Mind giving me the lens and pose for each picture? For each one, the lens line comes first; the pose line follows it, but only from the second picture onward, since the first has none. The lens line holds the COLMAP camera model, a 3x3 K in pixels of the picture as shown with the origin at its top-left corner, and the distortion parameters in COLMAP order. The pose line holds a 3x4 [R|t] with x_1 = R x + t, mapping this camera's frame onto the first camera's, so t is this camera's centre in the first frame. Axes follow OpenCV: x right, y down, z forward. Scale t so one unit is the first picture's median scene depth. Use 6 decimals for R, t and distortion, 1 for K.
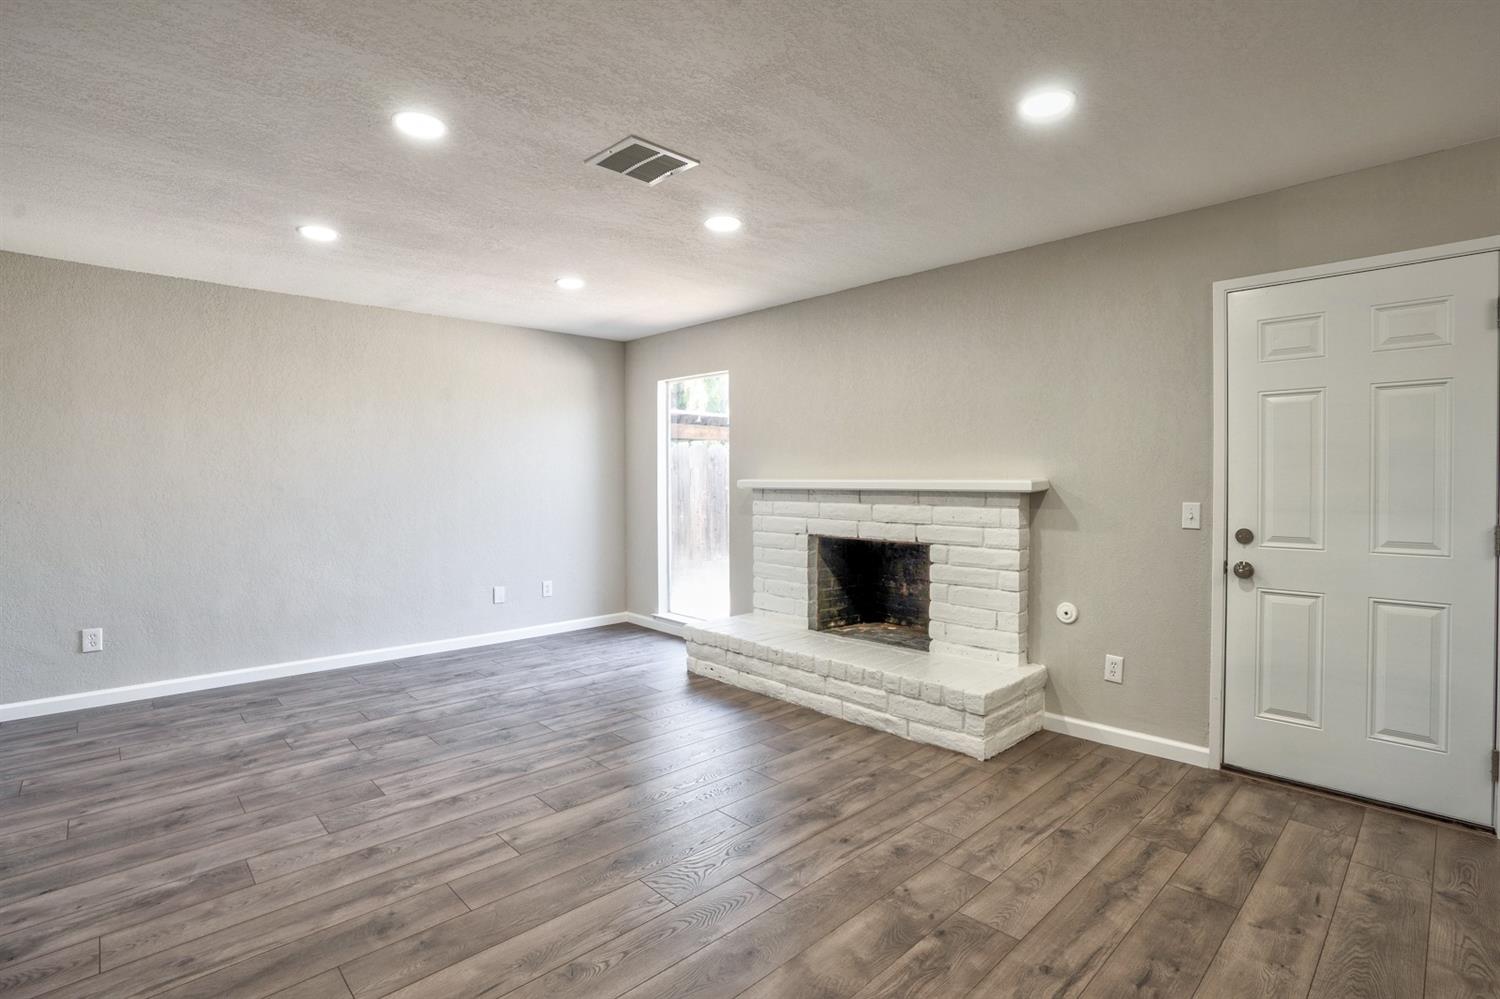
lens RADIAL K [[697.5, 0, 745.5], [0, 697.5, 496.2], [0, 0, 1]] dist [-0.068140, 0.026210]
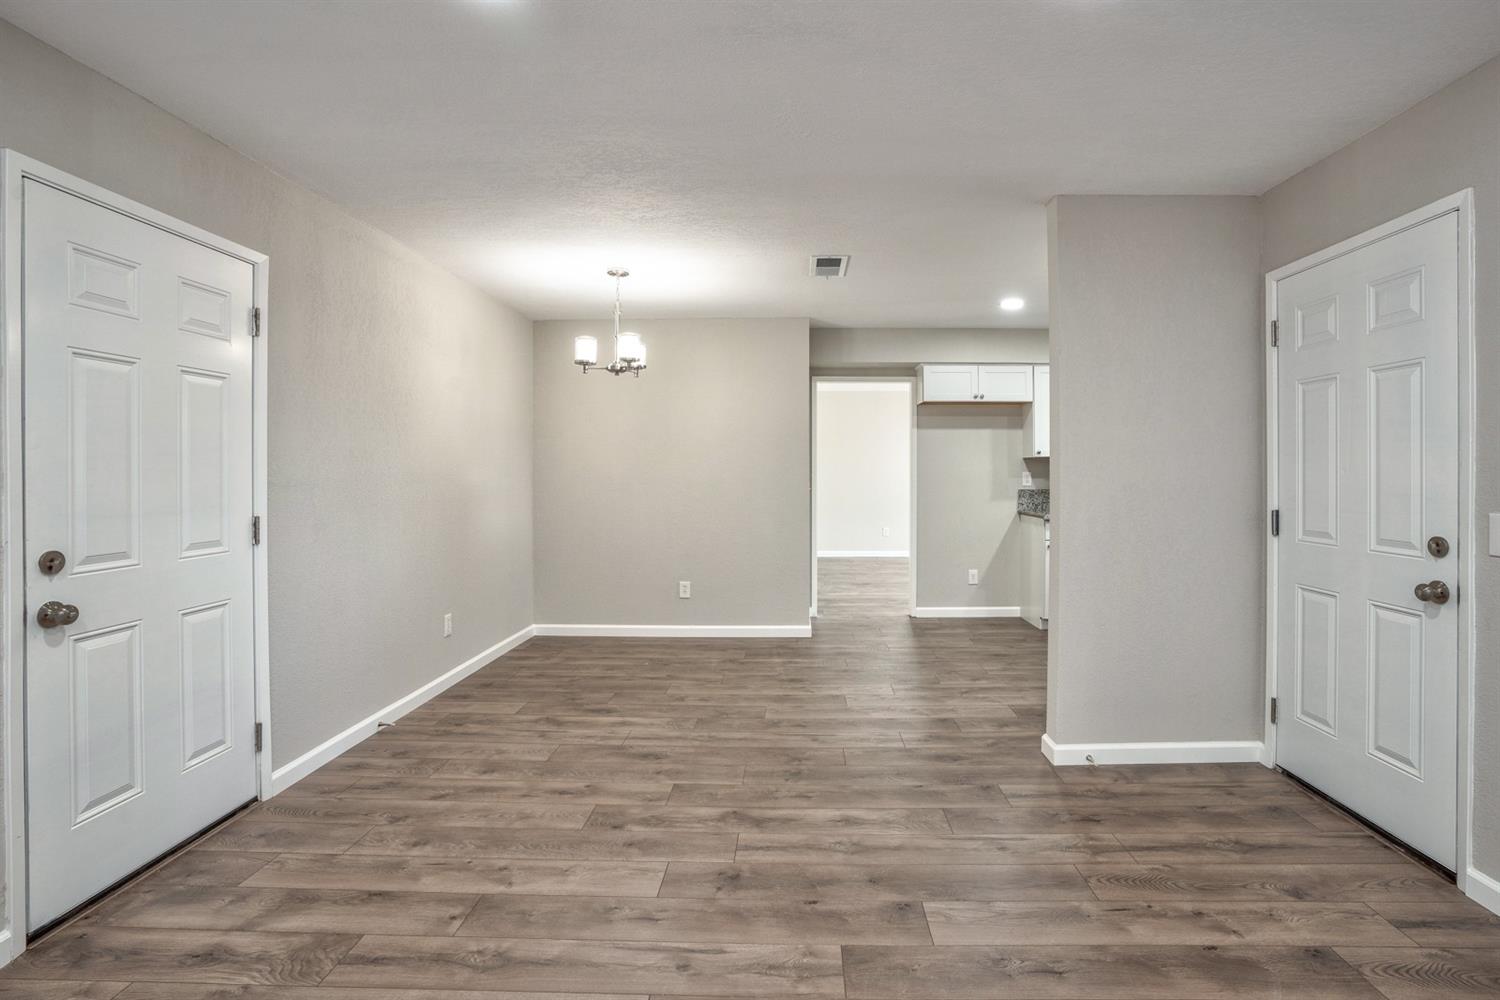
lens RADIAL K [[716.8, 0, 783.2], [0, 716.8, 471.6], [0, 0, 1]] dist [-0.070034, 0.028050]
pose [[-0.706116, 0.004112, 0.708084, -0.224459], [0.022992, 0.999589, 0.017123, -0.023267], [-0.707722, 0.028371, -0.705921, 0.932397]]
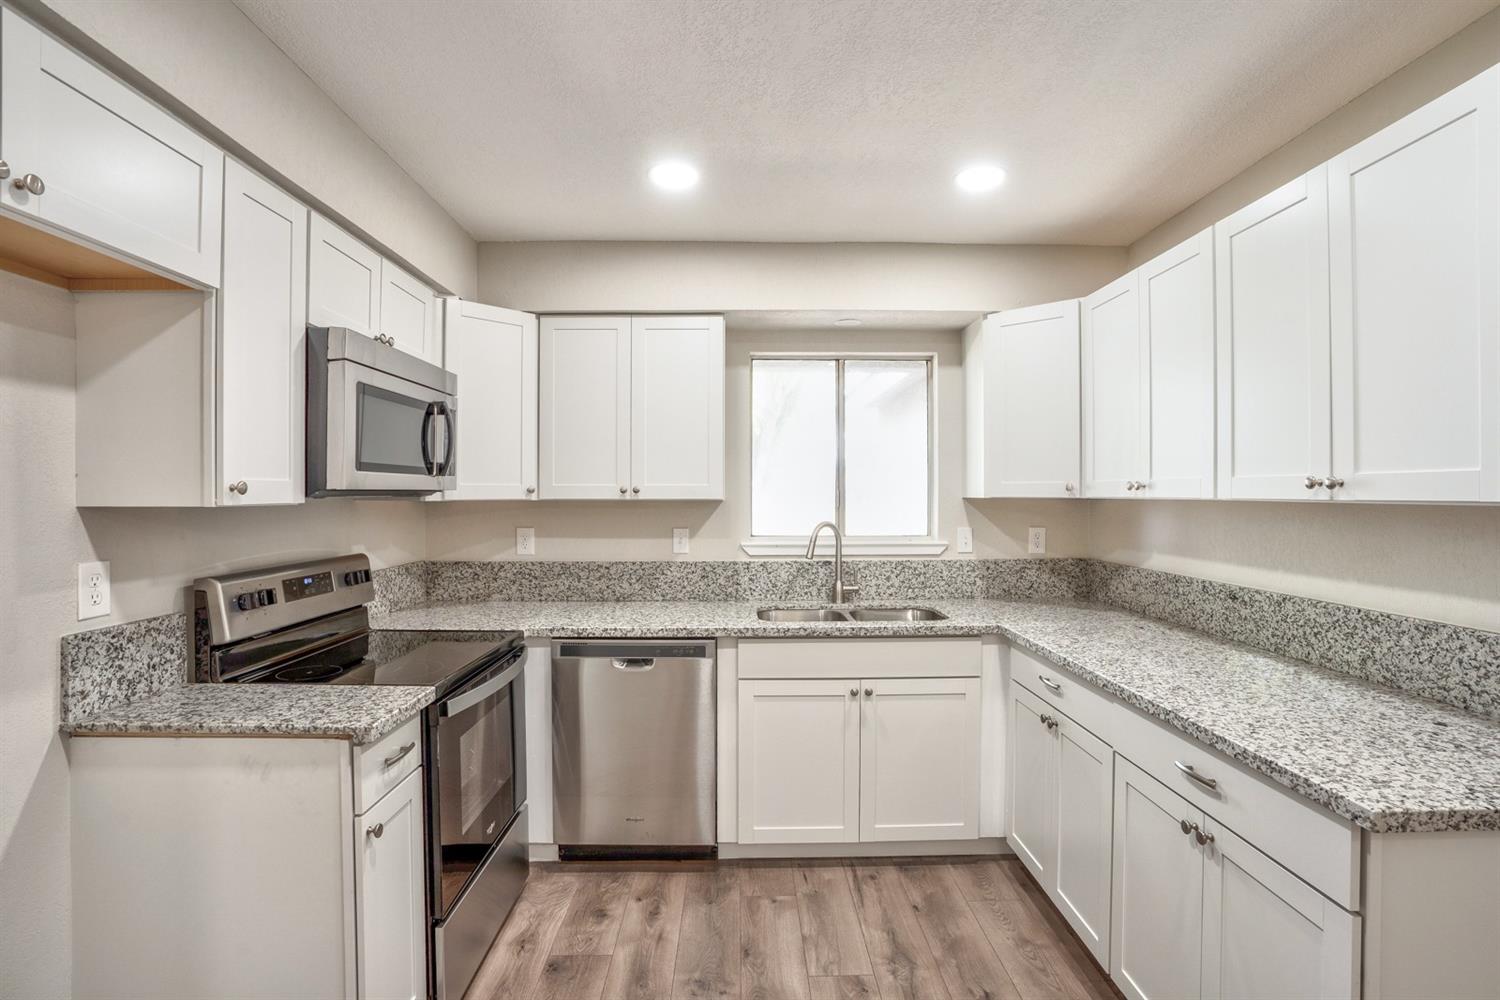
lens RADIAL K [[722.4, 0, 755.4], [0, 722.4, 497.7], [0, 0, 1]] dist [-0.071890, 0.029682]
pose [[-0.674166, 0.007967, -0.738537, 0.784230], [-0.015783, 0.999558, 0.025190, -0.037898], [0.738411, 0.028639, -0.673742, -0.323992]]
